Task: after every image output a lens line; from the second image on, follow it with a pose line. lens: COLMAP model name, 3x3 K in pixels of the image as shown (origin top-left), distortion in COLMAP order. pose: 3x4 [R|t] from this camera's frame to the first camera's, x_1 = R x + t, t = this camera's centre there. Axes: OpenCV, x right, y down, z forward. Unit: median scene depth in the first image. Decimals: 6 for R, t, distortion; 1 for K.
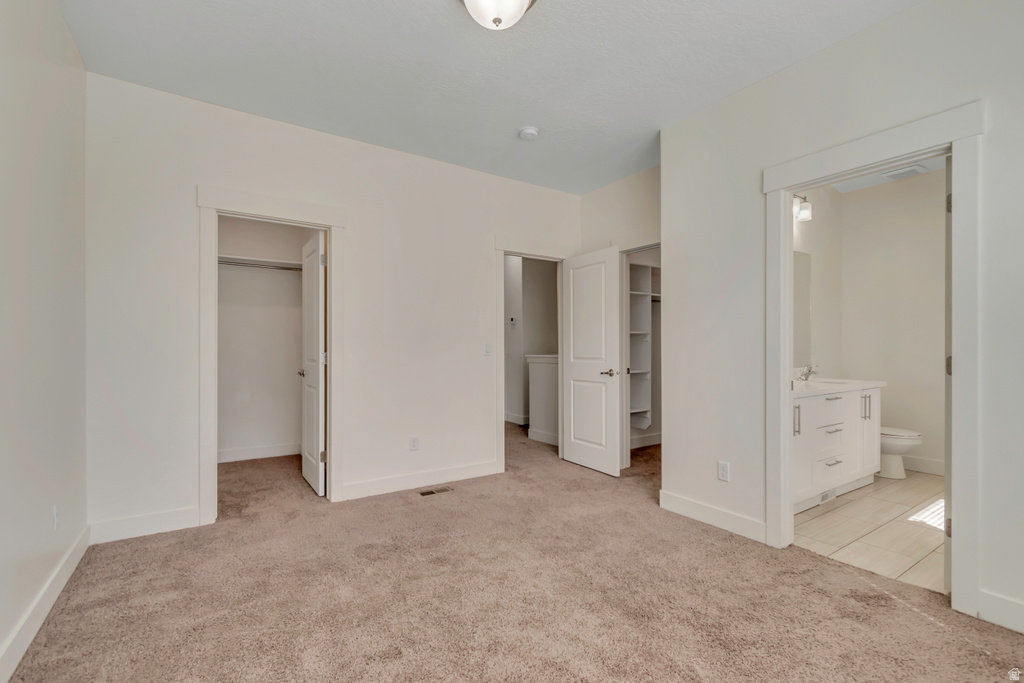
lens RADIAL K [[455.9, 0, 514.1], [0, 455.9, 346.3], [0, 0, 1]] dist [0.007989, 0.000061]
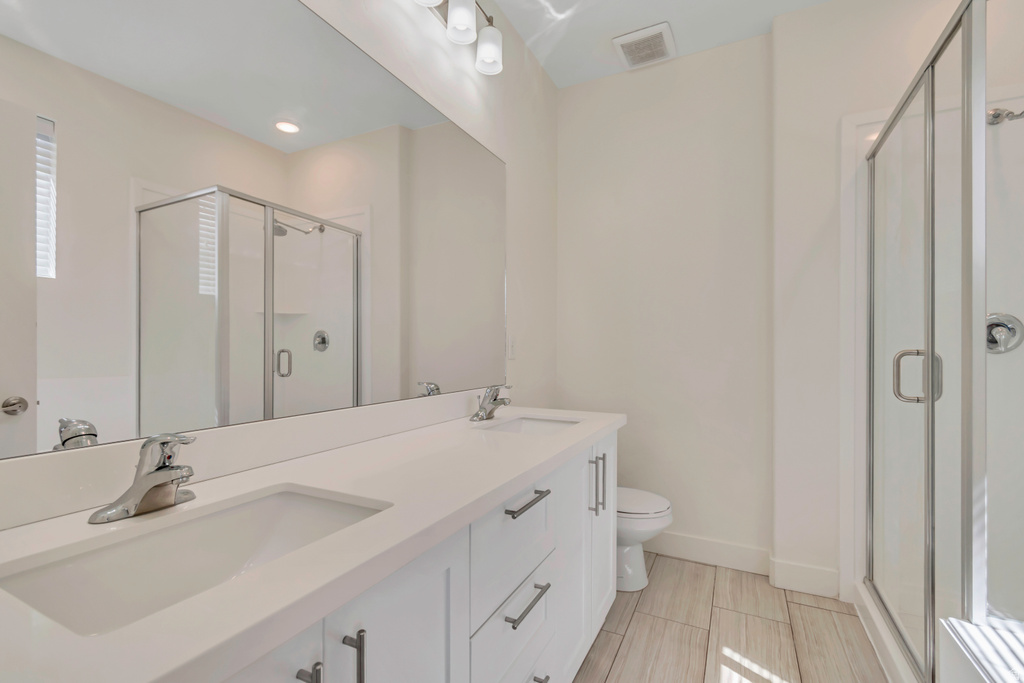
lens RADIAL K [[455.9, 0, 514.1], [0, 455.9, 346.3], [0, 0, 1]] dist [0.007989, 0.000061]
pose [[0.870585, 0.006348, 0.491977, 0.449740], [-0.003875, 0.999974, -0.006046, 0.005805], [-0.492003, 0.003357, 0.870587, 0.613586]]
